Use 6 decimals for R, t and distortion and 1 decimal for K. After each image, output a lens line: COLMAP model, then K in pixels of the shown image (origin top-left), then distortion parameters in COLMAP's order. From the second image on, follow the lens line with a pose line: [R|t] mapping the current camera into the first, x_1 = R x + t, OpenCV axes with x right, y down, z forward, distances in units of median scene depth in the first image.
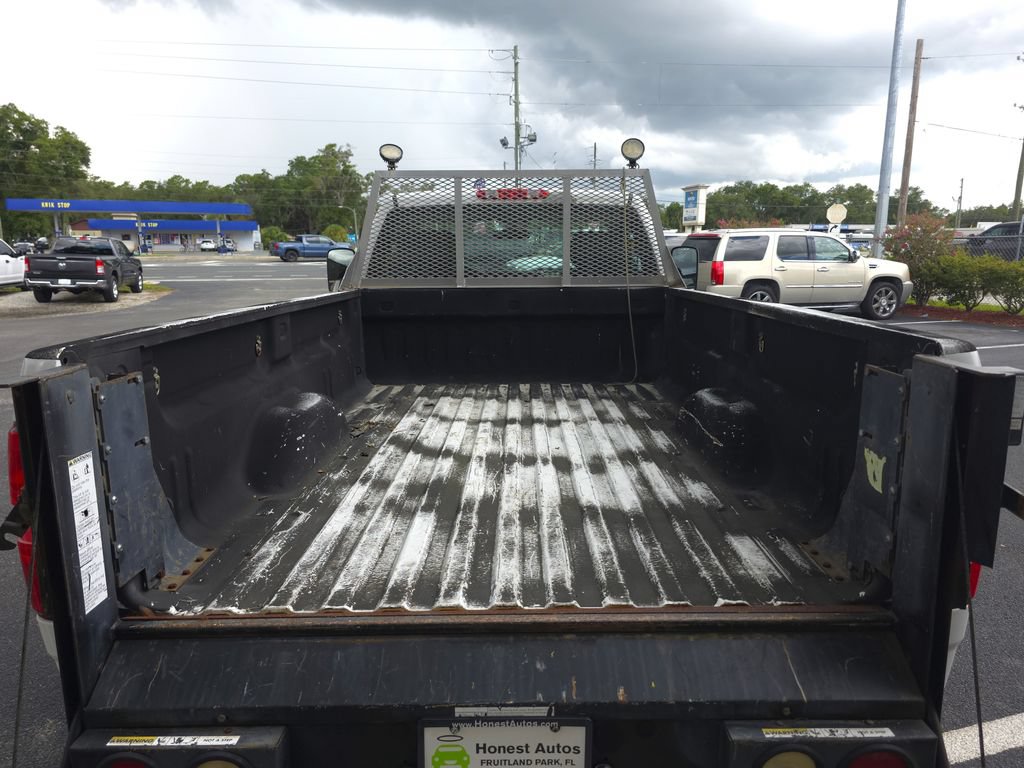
lens RADIAL K [[692.0, 0, 522.2], [0, 692.0, 381.1], [0, 0, 1]] dist [0.052129, -0.042492]
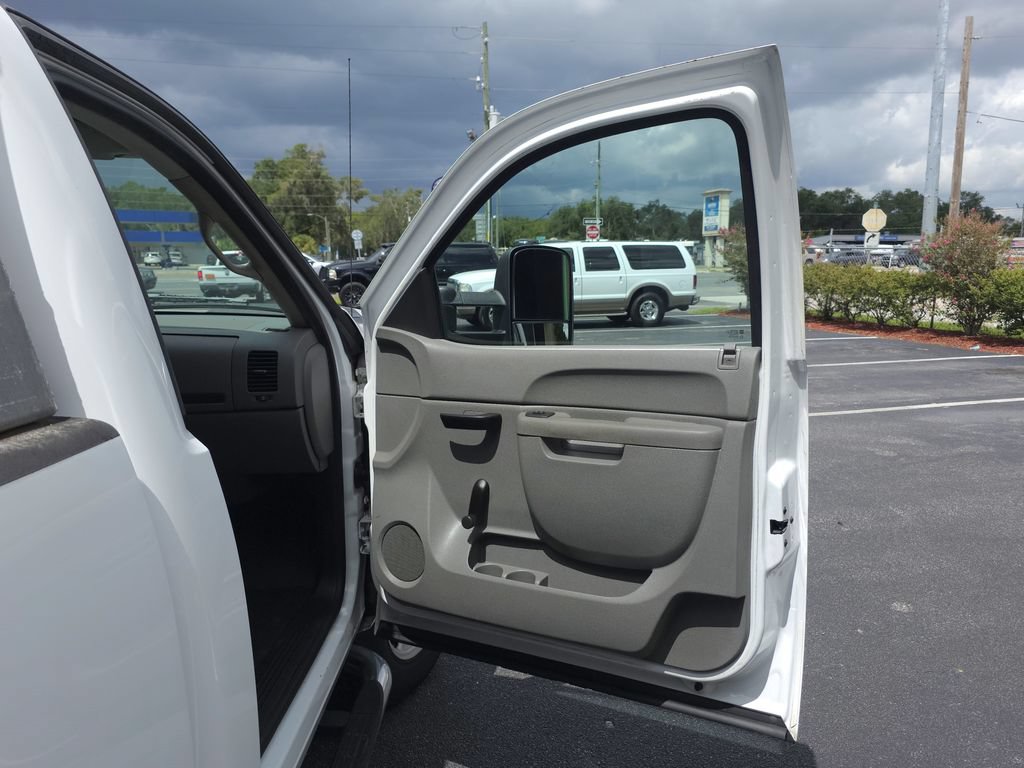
lens RADIAL K [[791.8, 0, 523.7], [0, 791.8, 367.2], [0, 0, 1]] dist [0.052504, -0.040975]
pose [[0.999964, 0.000790, -0.008423, 0.057798], [-0.001275, 0.998331, -0.057732, -0.013915], [0.008364, 0.057740, 0.998297, 0.081332]]
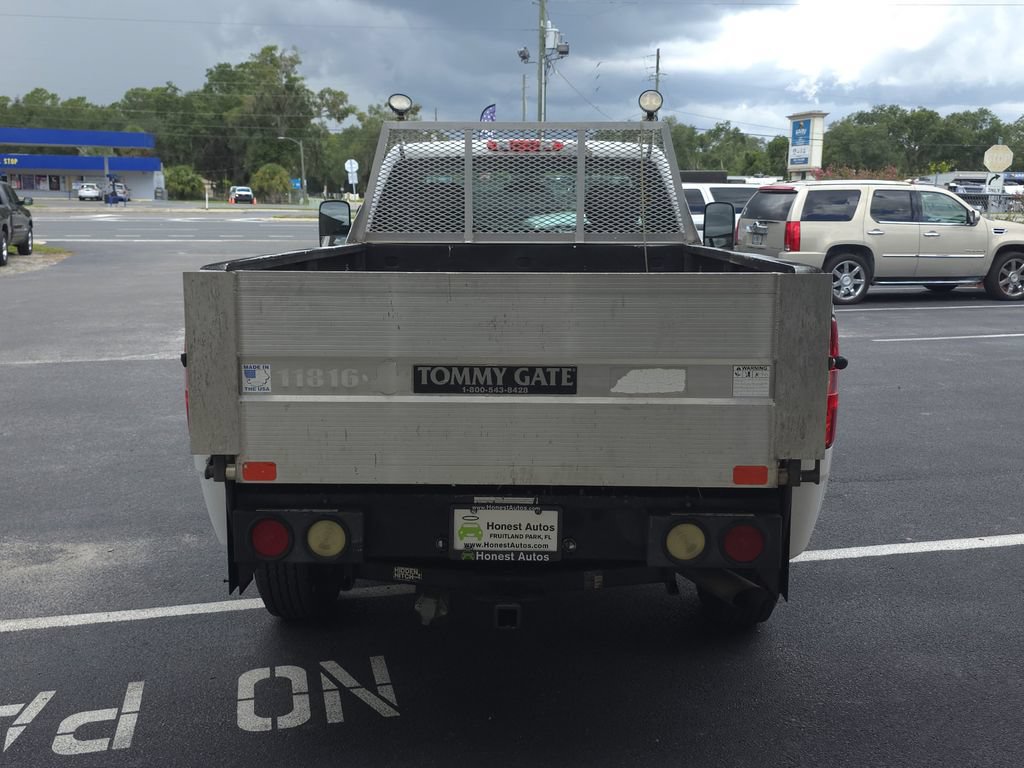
lens RADIAL K [[1068.5, 0, 509.3], [0, 1068.5, 373.5], [0, 0, 1]] dist [0.048978, 0.000000]
pose [[0.999262, 0.018295, -0.033770, 0.003477], [-0.019303, 0.999370, -0.029781, 0.023384], [0.033204, 0.030411, 0.998986, -0.121856]]
